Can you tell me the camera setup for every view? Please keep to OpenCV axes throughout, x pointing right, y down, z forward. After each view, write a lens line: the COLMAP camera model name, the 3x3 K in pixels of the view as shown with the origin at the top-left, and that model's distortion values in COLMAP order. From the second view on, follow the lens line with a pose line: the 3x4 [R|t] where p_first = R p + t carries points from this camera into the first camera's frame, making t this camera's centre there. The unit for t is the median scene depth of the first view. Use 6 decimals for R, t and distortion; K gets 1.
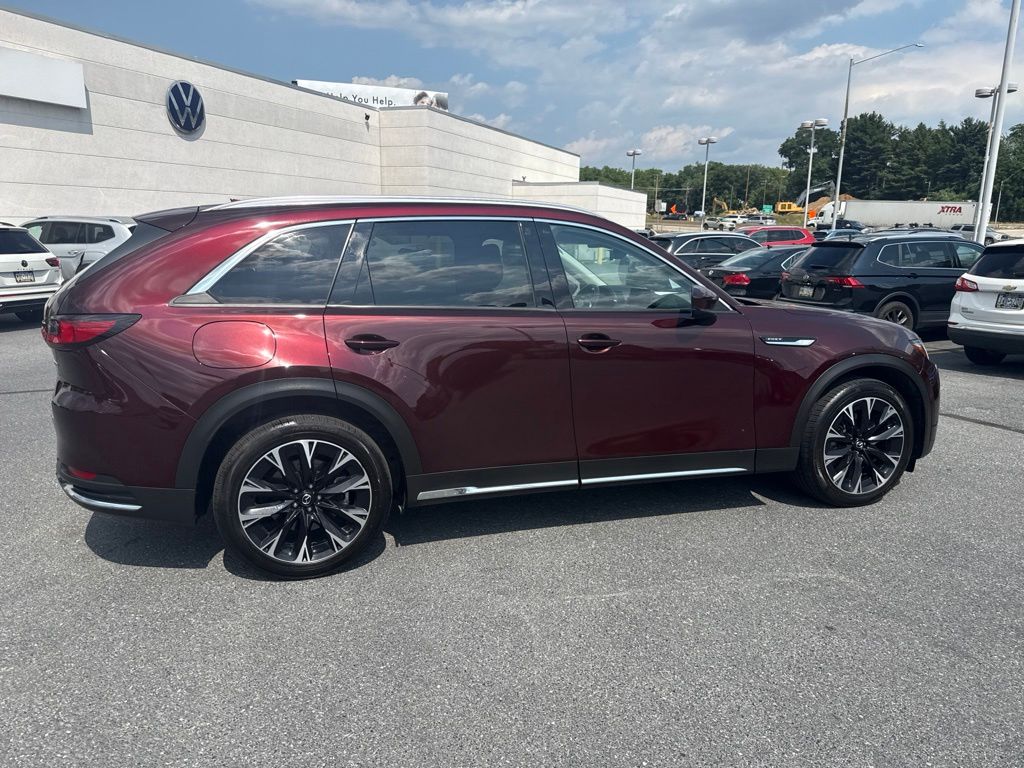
lens RADIAL K [[721.2, 0, 504.4], [0, 721.2, 395.2], [0, 0, 1]] dist [0.032218, -0.050263]
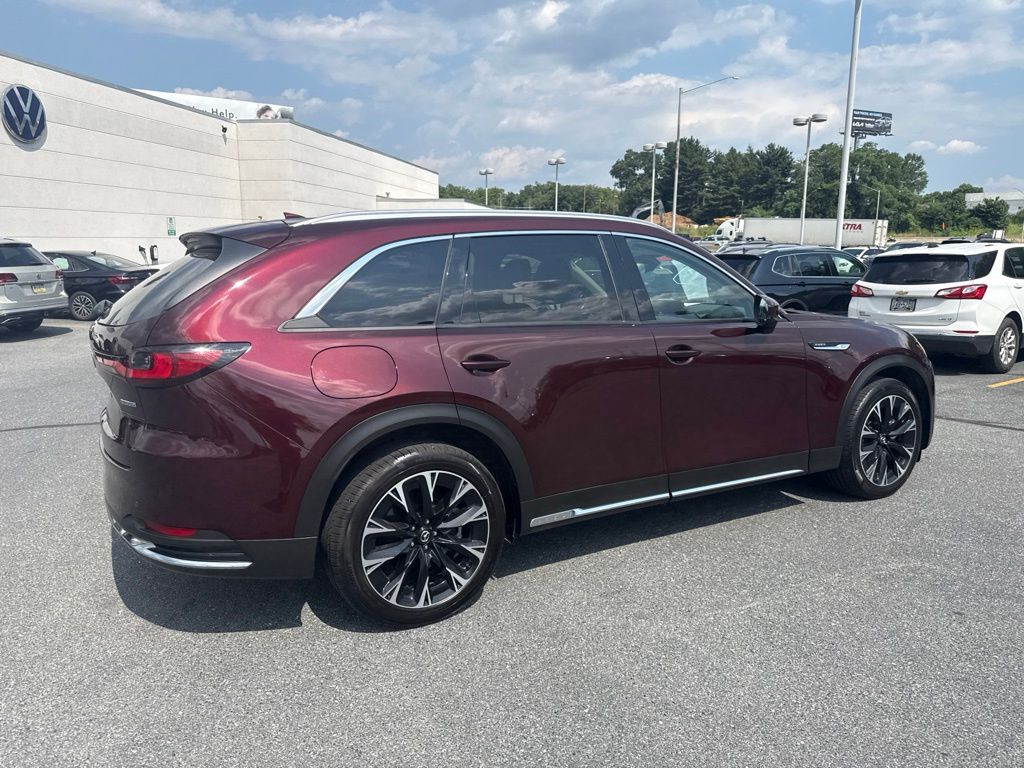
lens RADIAL K [[720.6, 0, 509.0], [0, 720.6, 385.3], [0, 0, 1]] dist [0.041136, -0.059375]
pose [[0.976982, -0.047764, 0.207906, -0.097867], [0.054917, 0.998076, -0.028769, -0.004249], [-0.206132, 0.039525, 0.977726, 0.021116]]
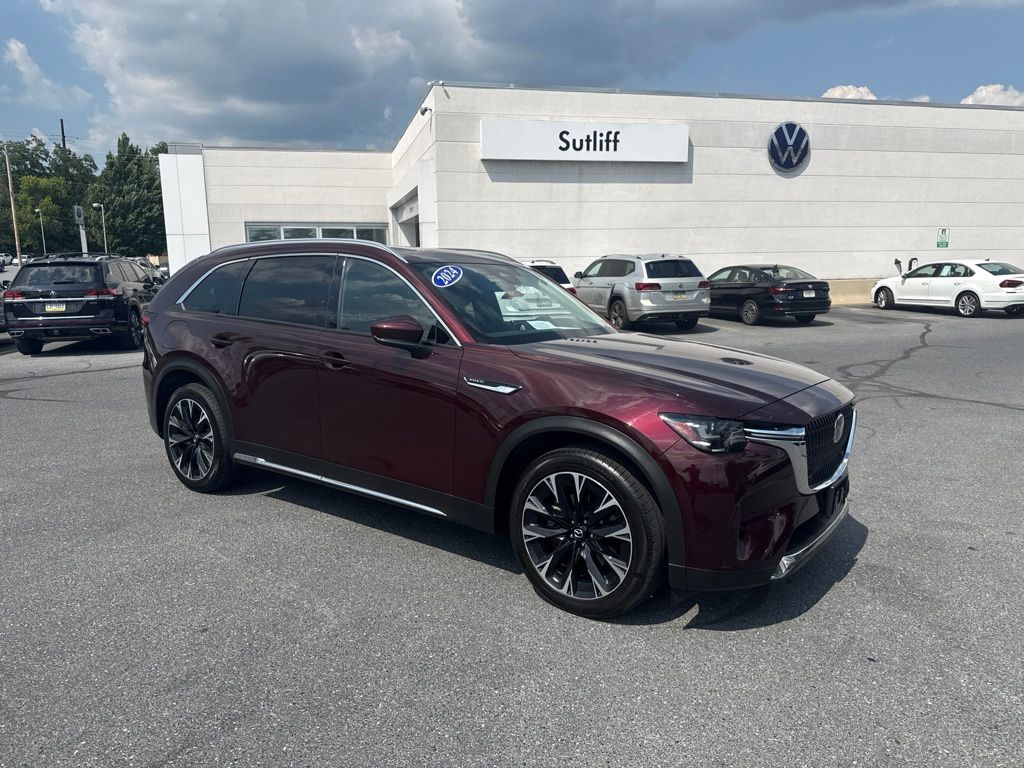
lens RADIAL K [[719.6, 0, 505.3], [0, 719.6, 385.5], [0, 0, 1]] dist [0.048994, -0.071621]
pose [[0.582006, 0.122542, -0.803898, 0.374548], [-0.167389, 0.985463, 0.029033, -0.034629], [0.795770, 0.117666, 0.594058, 0.165979]]
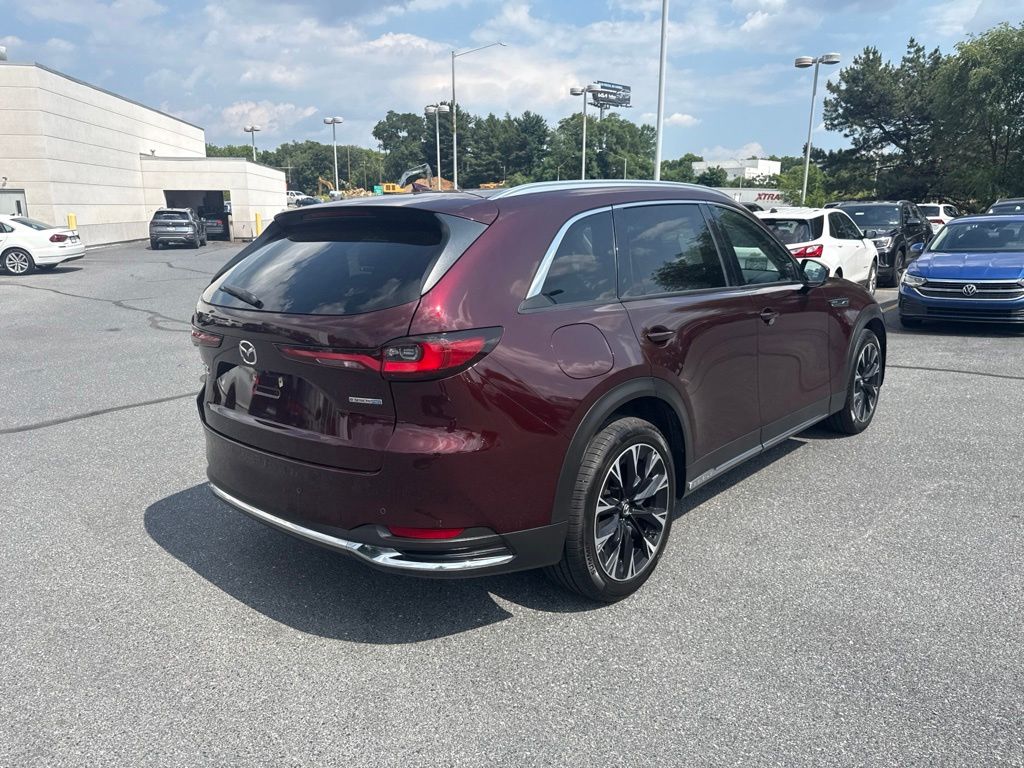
lens RADIAL K [[719.6, 0, 505.3], [0, 719.6, 385.5], [0, 0, 1]] dist [0.048994, -0.071621]
pose [[0.864504, -0.128457, 0.485934, -0.233216], [0.121624, 0.991522, 0.045735, -0.020738], [-0.487689, 0.019563, 0.872798, 0.074672]]
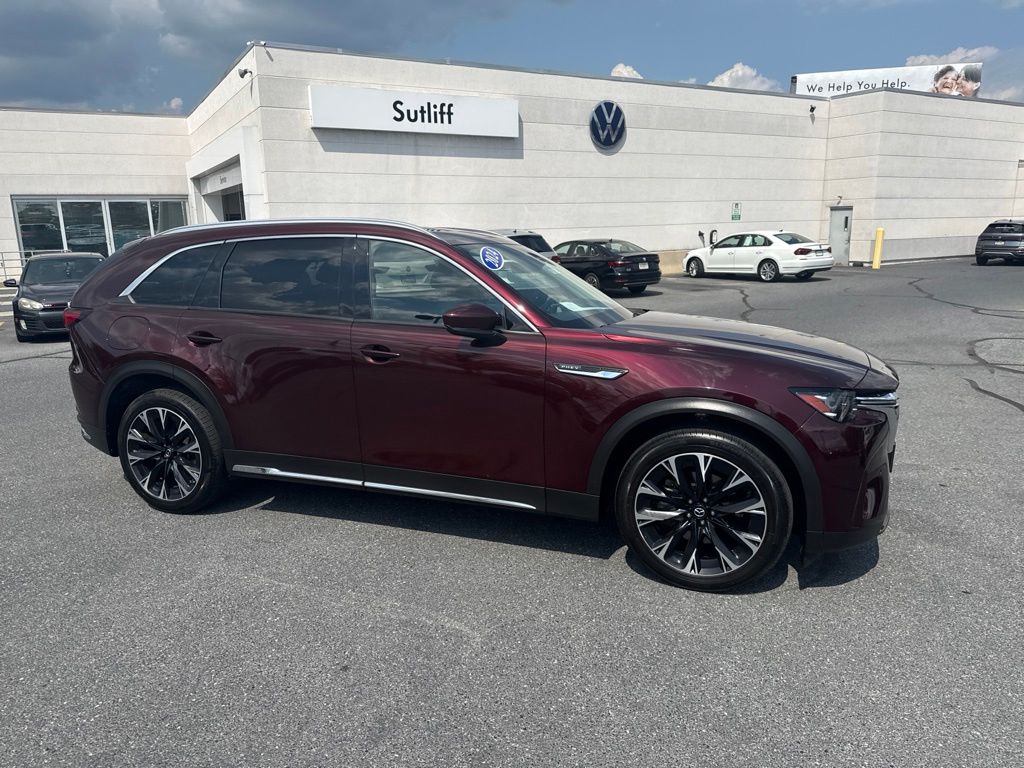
lens RADIAL K [[720.2, 0, 503.9], [0, 720.2, 390.3], [0, 0, 1]] dist [0.057087, -0.081157]
pose [[0.782835, 0.107069, -0.612949, 0.283621], [-0.111462, 0.993280, 0.031150, -0.022735], [0.612165, 0.043935, 0.789508, 0.088844]]
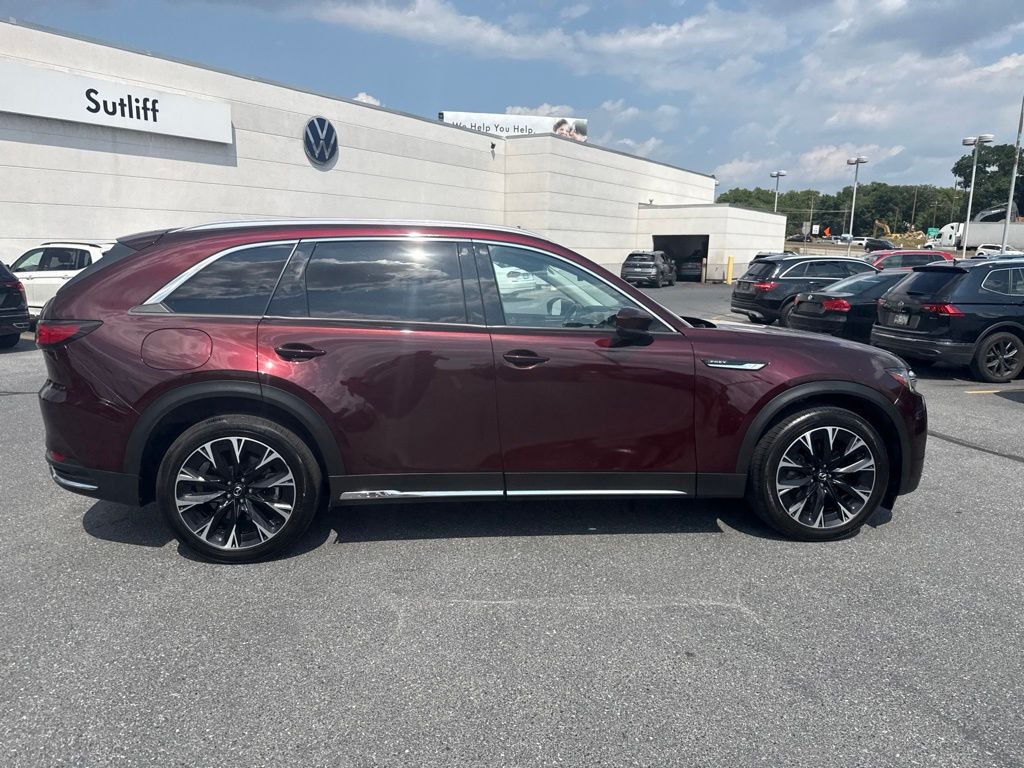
lens RADIAL K [[721.2, 0, 504.4], [0, 721.2, 395.2], [0, 0, 1]] dist [0.032218, -0.050263]
pose [[0.981331, 0.039337, -0.188261, 0.091901], [-0.045270, 0.998601, -0.027317, 0.002573], [0.186923, 0.035330, 0.981739, -0.004595]]
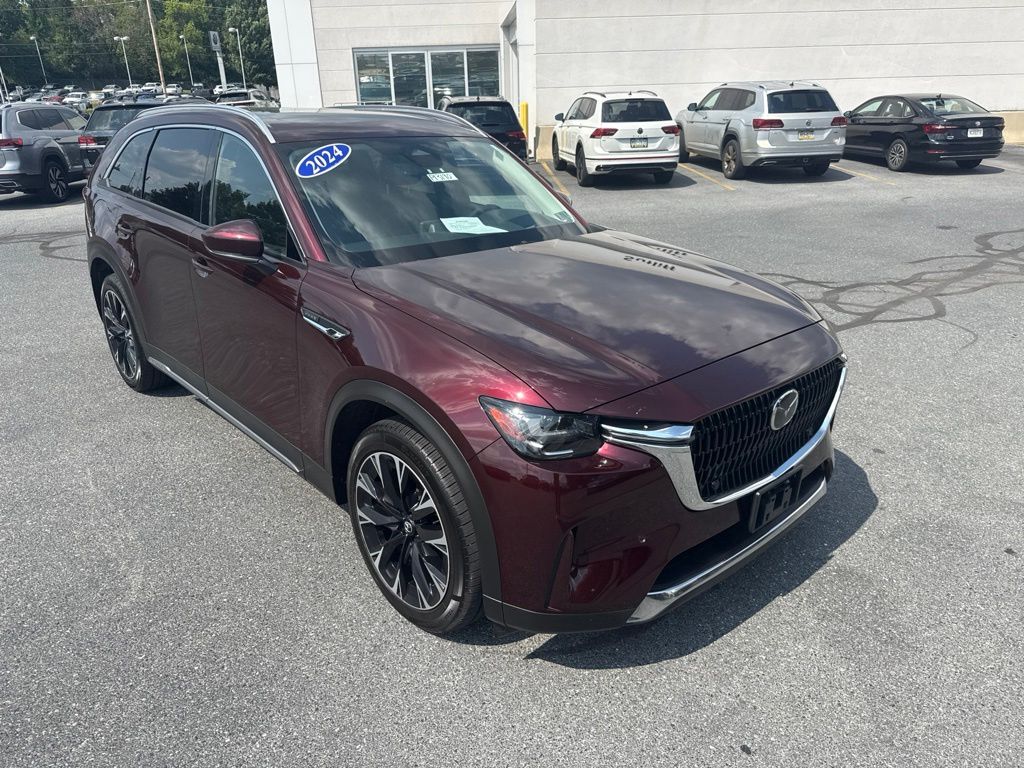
lens RADIAL K [[728.8, 0, 505.4], [0, 728.8, 378.0], [0, 0, 1]] dist [0.034489, -0.058762]
pose [[0.417345, 0.319626, -0.850684, 0.360034], [-0.176101, 0.946806, 0.269346, -0.081771], [0.891522, 0.037396, 0.451431, 0.284373]]
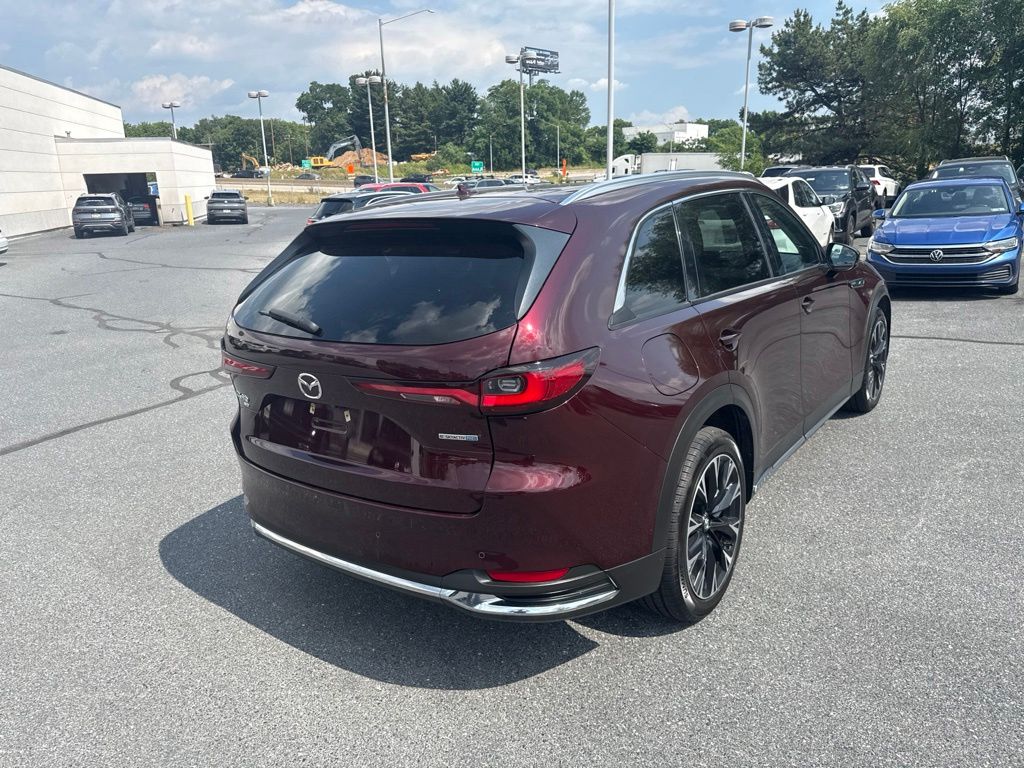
lens RADIAL K [[721.5, 0, 505.4], [0, 721.5, 385.0], [0, 0, 1]] dist [0.034925, -0.054870]
pose [[0.814628, -0.192092, 0.547249, -0.258107], [0.167751, 0.981268, 0.094727, -0.040911], [-0.555194, 0.014634, 0.831592, 0.111475]]
